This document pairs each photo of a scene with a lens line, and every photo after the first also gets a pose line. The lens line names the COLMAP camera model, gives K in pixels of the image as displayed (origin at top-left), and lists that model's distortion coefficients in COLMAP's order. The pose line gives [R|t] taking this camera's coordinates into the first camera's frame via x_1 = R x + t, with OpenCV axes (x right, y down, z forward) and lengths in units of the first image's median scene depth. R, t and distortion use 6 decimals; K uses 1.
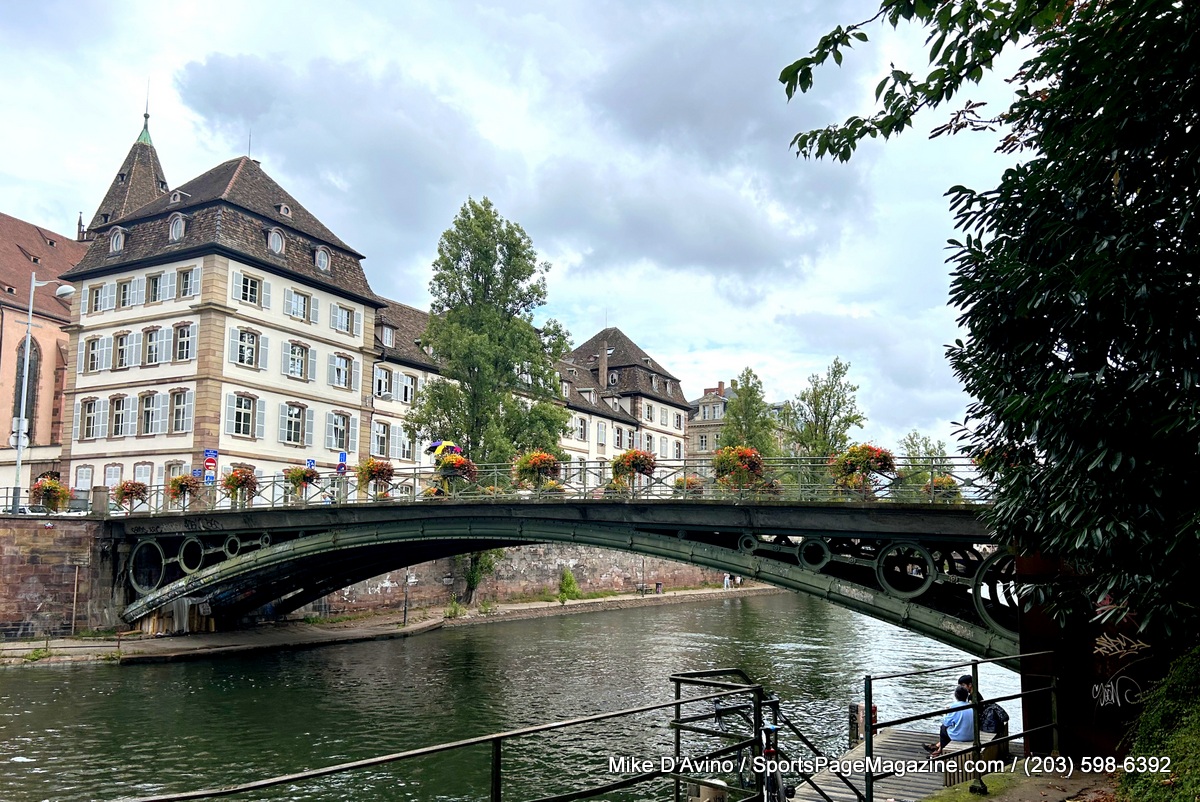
lens RADIAL K [[934.5, 0, 629.6], [0, 934.5, 476.0], [0, 0, 1]] dist [0.025234, -0.029084]
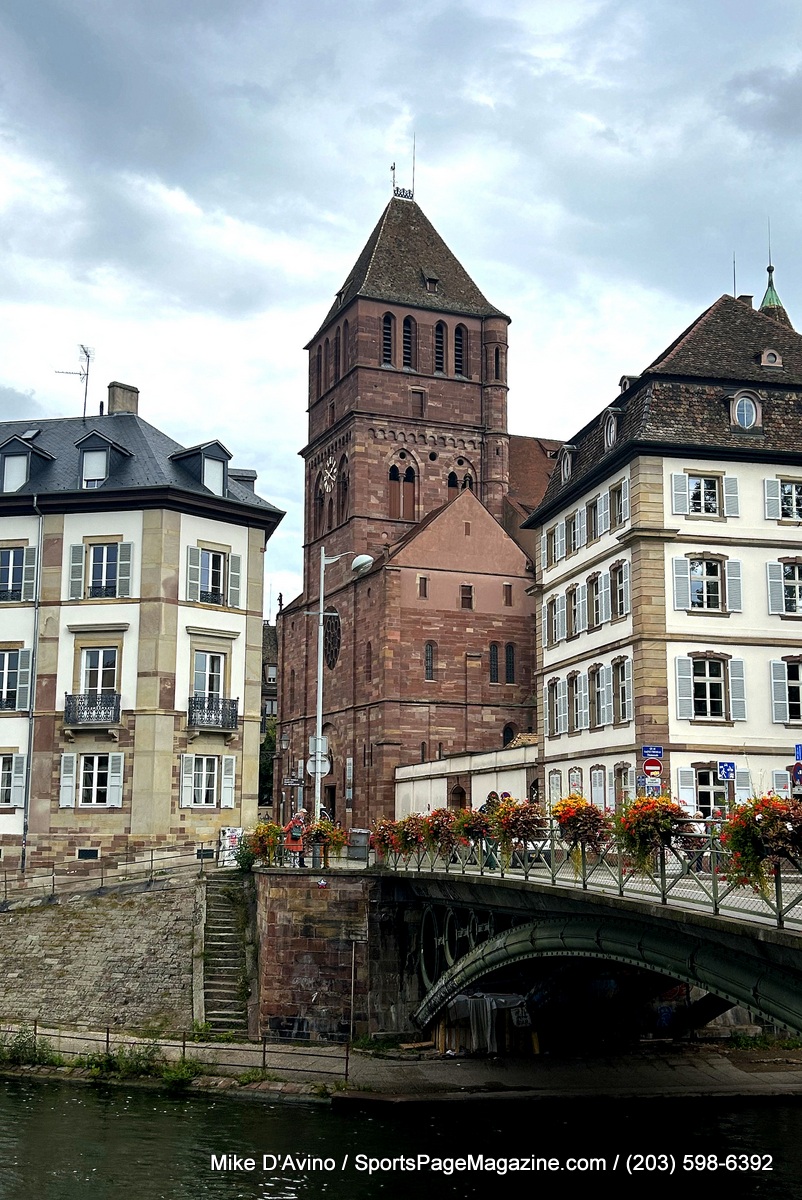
lens RADIAL K [[1306.5, 0, 377.1], [0, 1306.5, 618.0], [0, 0, 1]] dist [0.072816, 0.000000]
pose [[0.619374, -0.125783, -0.774954, 0.150599], [0.060369, 0.991790, -0.112728, -0.023014], [0.782772, 0.023038, 0.621883, 0.247193]]
